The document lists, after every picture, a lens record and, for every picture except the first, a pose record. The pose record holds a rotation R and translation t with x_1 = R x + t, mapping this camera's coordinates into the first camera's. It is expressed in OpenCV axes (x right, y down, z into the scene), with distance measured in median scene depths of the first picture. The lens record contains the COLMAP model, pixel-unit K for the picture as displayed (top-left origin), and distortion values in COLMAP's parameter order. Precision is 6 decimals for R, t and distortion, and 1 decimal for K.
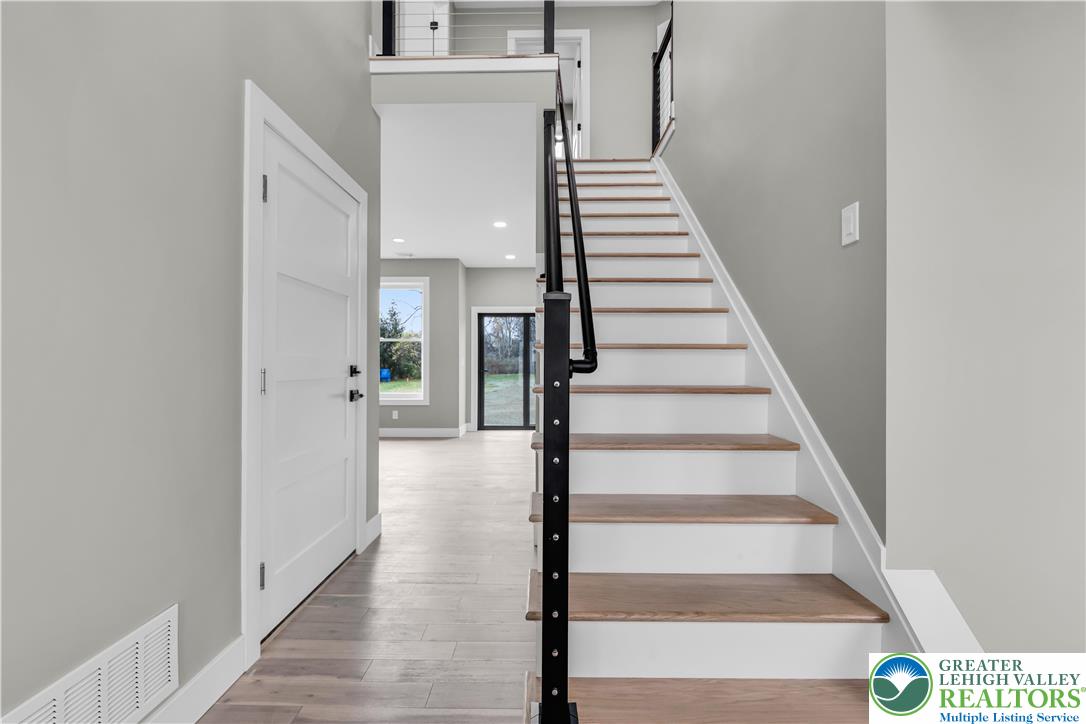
lens RADIAL K [[465.0, 0, 535.8], [0, 465.0, 359.5], [0, 0, 1]] dist [-0.000590, -0.001336]
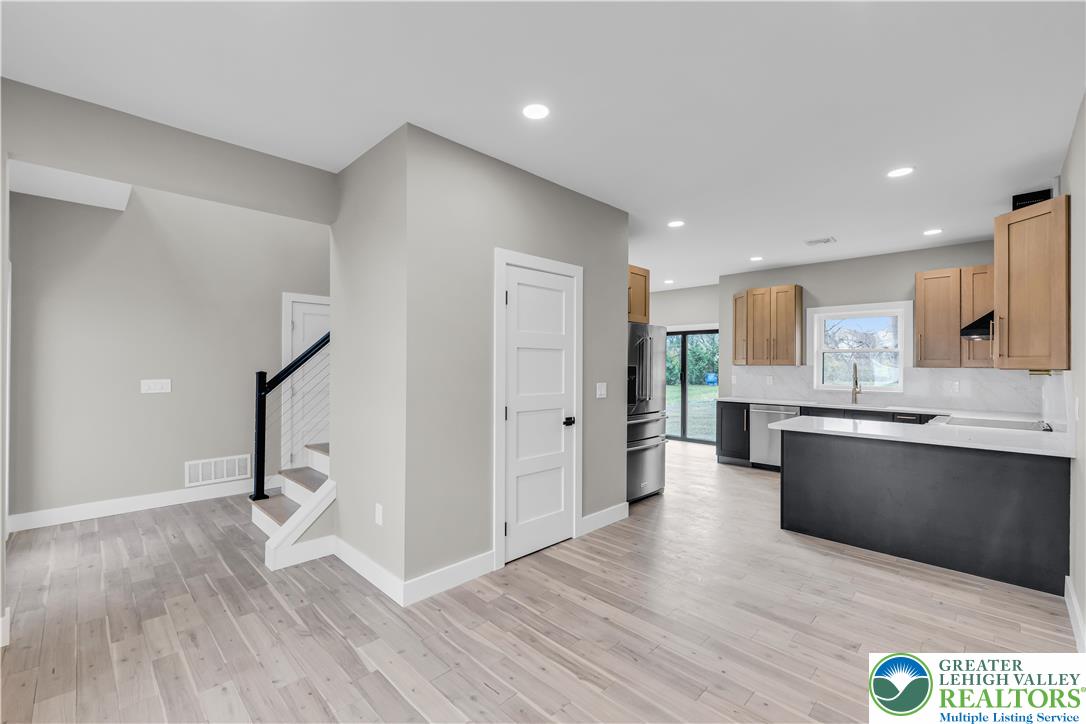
lens RADIAL K [[465.0, 0, 536.2], [0, 465.0, 363.7], [0, 0, 1]] dist [-0.000590, -0.001336]
pose [[0.719788, 0.005674, -0.694171, 0.545812], [-0.002623, 0.999982, 0.005453, -0.032194], [0.694189, -0.002104, 0.719789, -0.007618]]
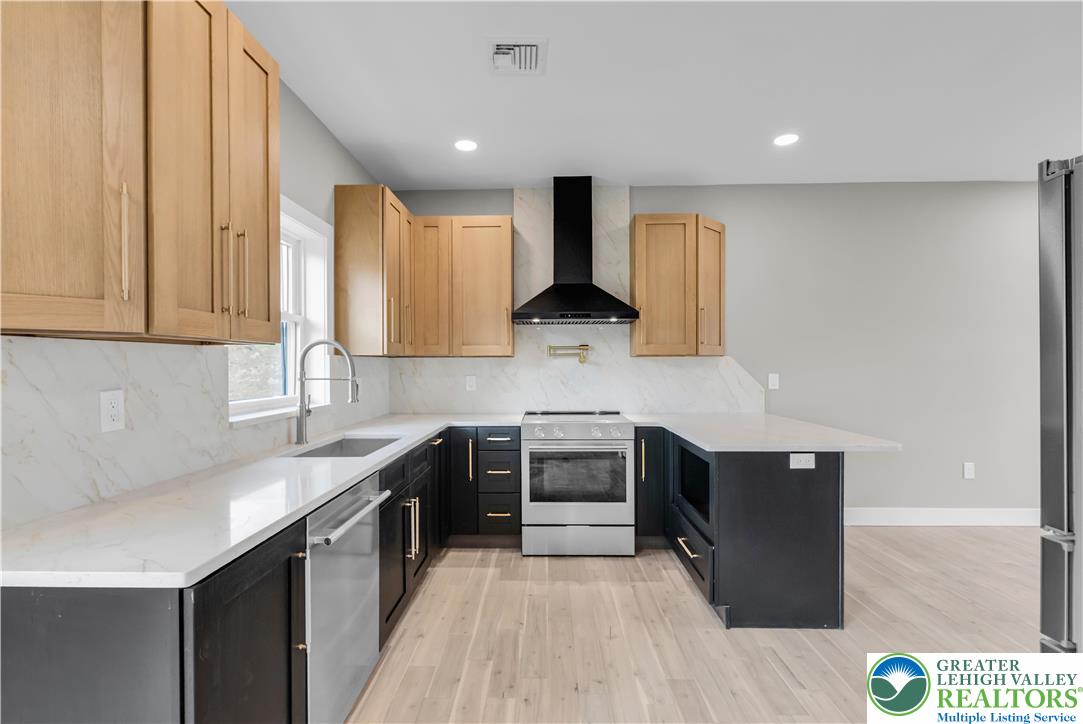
lens RADIAL K [[492.3, 0, 540.0], [0, 492.3, 362.7], [0, 0, 1]] dist [0.008412, 0.000148]
pose [[-0.002165, 0.004967, 0.999985, 0.069499], [-0.002559, 0.999984, -0.004972, -0.016339], [-0.999994, -0.002570, -0.002152, 0.742126]]
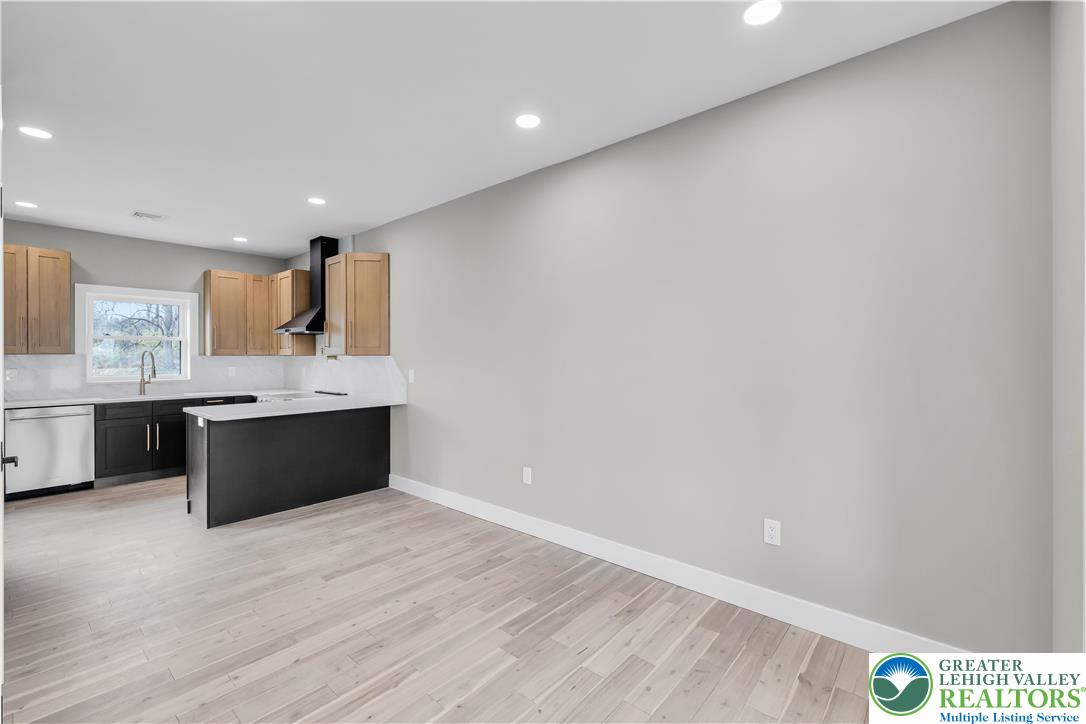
lens RADIAL K [[465.0, 0, 536.6], [0, 465.0, 352.8], [0, 0, 1]] dist [-0.000590, -0.001336]
pose [[0.641983, 0.005330, 0.766700, 0.236254], [-0.004081, 0.999985, -0.003535, -0.028295], [-0.766708, -0.000859, 0.641996, -0.015786]]
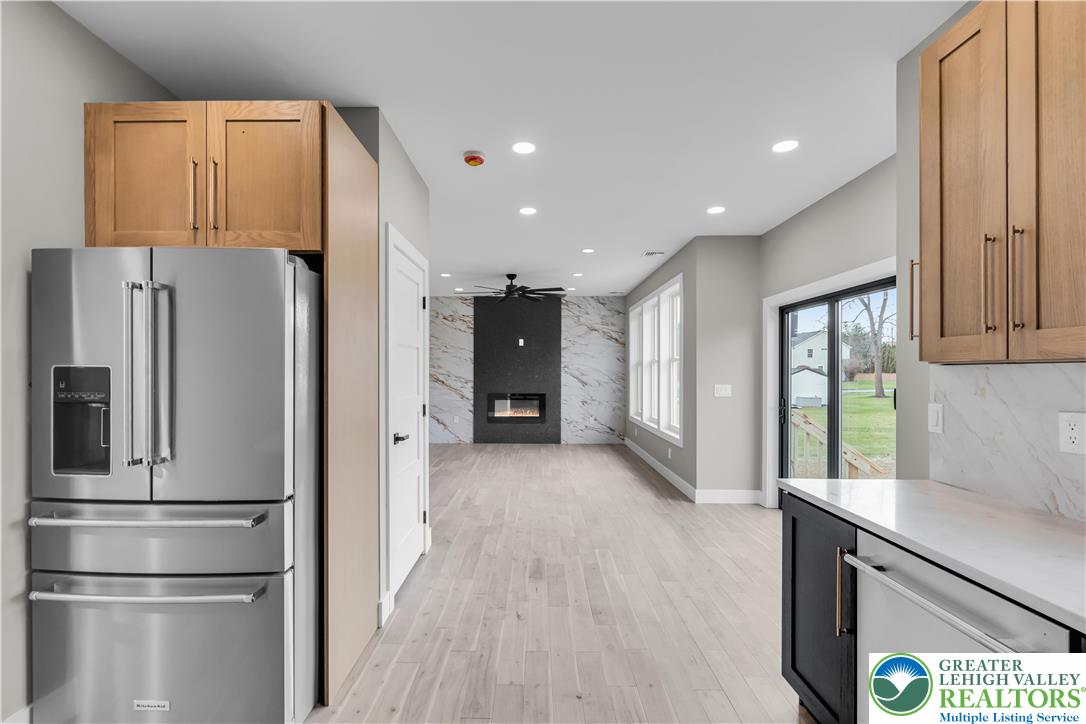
lens RADIAL K [[493.7, 0, 529.6], [0, 493.7, 374.7], [0, 0, 1]] dist [0.008412, 0.000148]
pose [[-0.000498, 0.006640, -0.999978, 0.453026], [0.007907, 0.999947, 0.006635, -0.023680], [0.999969, -0.007904, -0.000550, 0.697809]]
